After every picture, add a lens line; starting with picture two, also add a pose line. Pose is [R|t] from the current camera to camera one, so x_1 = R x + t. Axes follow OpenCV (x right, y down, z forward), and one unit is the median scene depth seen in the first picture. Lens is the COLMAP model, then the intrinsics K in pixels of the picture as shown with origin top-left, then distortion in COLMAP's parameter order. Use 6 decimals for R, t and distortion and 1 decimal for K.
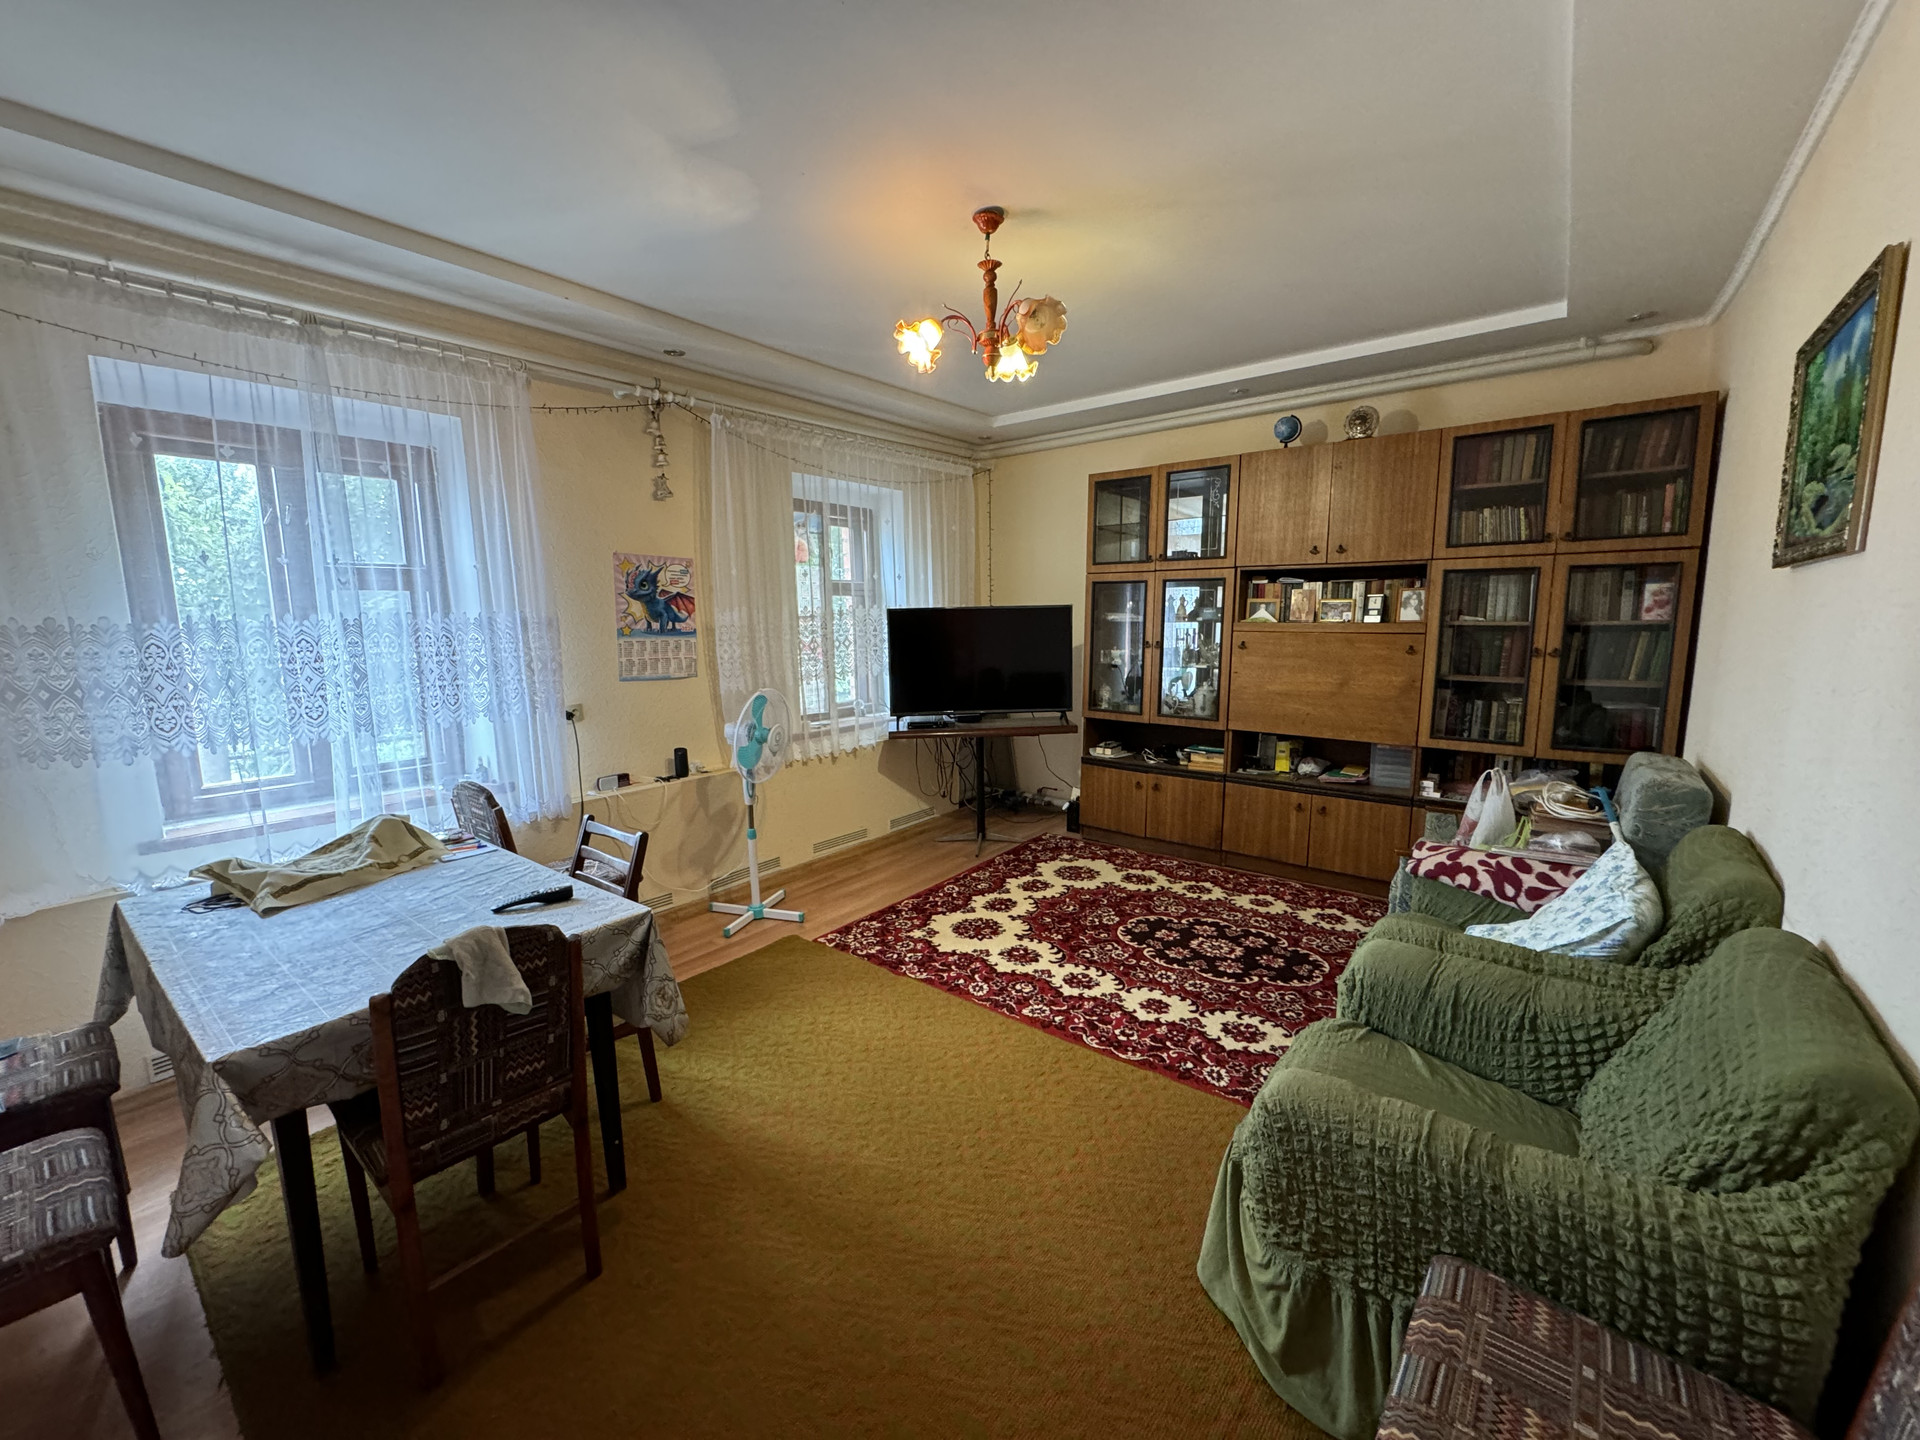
lens RADIAL K [[766.4, 0, 953.7], [0, 766.4, 722.4], [0, 0, 1]] dist [0.000462, 0.000750]
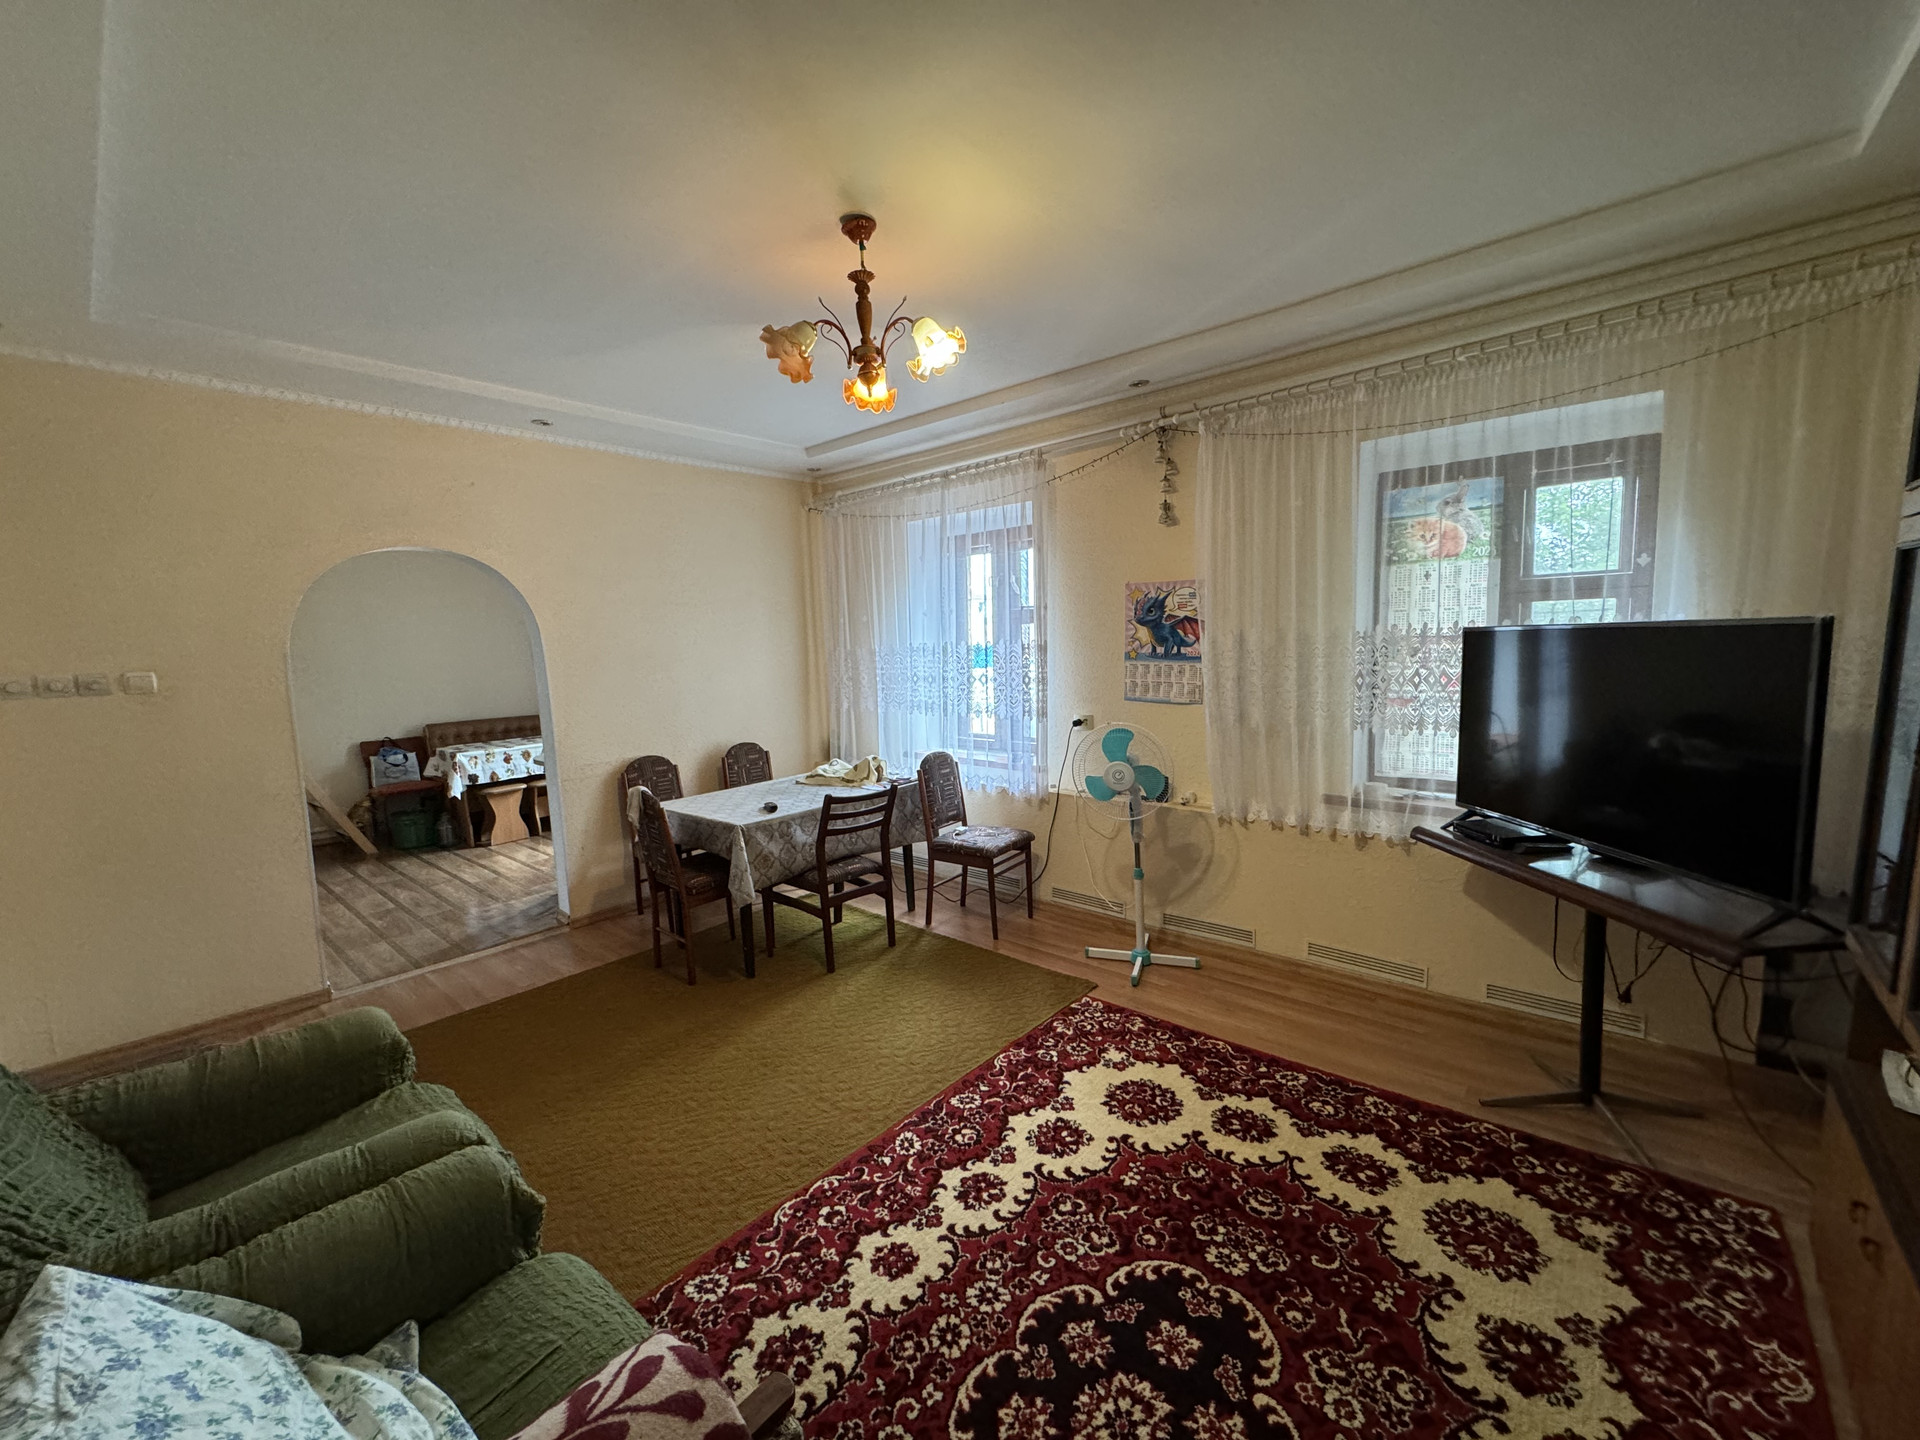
lens RADIAL K [[766.4, 0, 960.5], [0, 766.4, 722.8], [0, 0, 1]] dist [0.000462, 0.000750]
pose [[-0.040768, 0.125073, -0.991310, 0.646257], [-0.109327, 0.985619, 0.128852, -0.132876], [0.993169, 0.113630, -0.026508, 0.772204]]
